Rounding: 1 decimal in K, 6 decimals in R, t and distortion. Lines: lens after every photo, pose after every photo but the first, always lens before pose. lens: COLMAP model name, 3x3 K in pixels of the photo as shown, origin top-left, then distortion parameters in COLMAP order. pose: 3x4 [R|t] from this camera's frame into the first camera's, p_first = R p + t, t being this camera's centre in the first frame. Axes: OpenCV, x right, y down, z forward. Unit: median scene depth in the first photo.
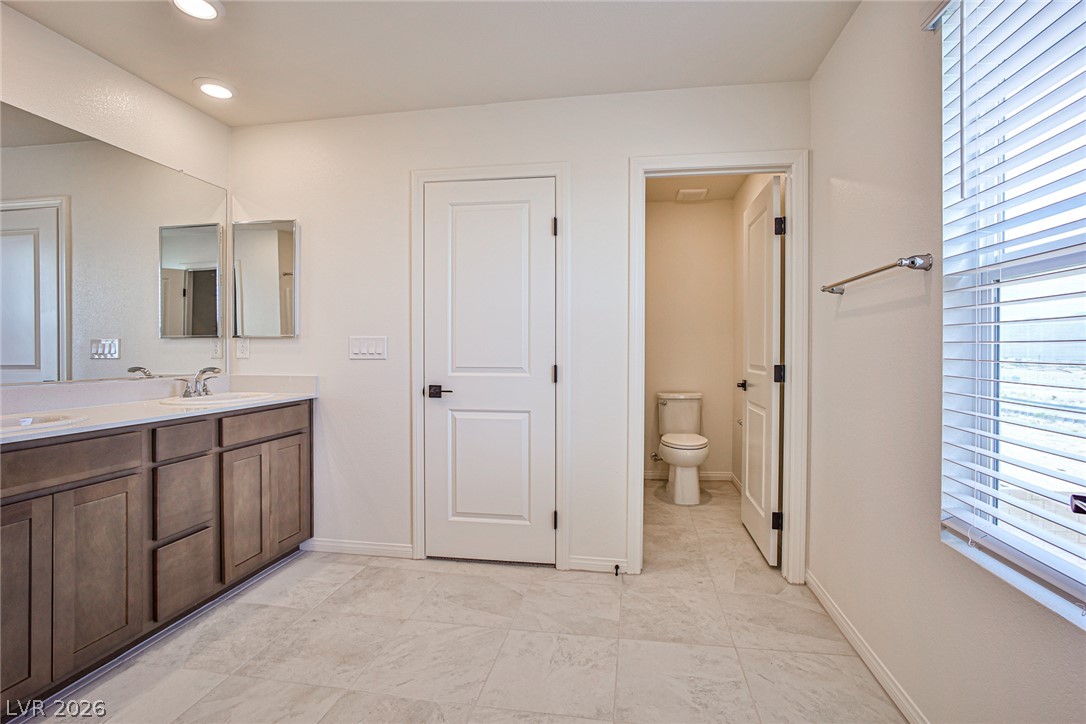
lens RADIAL K [[492.5, 0, 546.9], [0, 492.5, 358.5], [0, 0, 1]] dist [-0.019943, 0.006251]
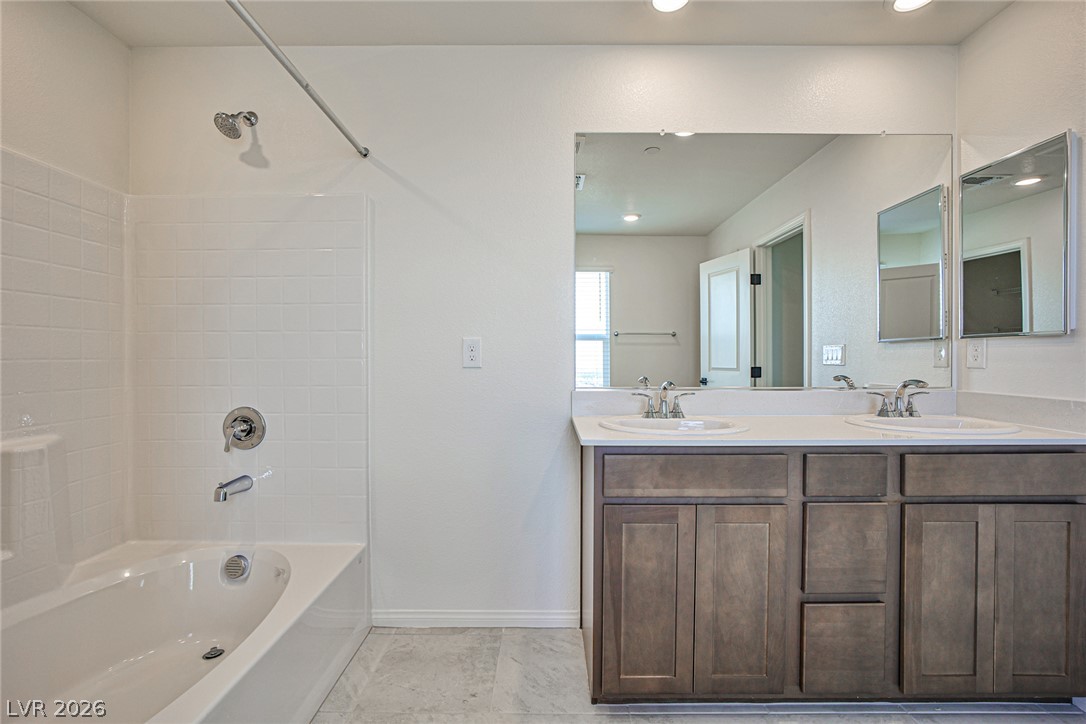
lens RADIAL K [[492.5, 0, 536.1], [0, 492.5, 359.3], [0, 0, 1]] dist [-0.019943, 0.006251]
pose [[0.169649, 0.003014, -0.985500, -0.070240], [-0.011157, 0.999937, 0.001137, -0.008806], [0.985441, 0.010802, 0.169672, 0.369943]]
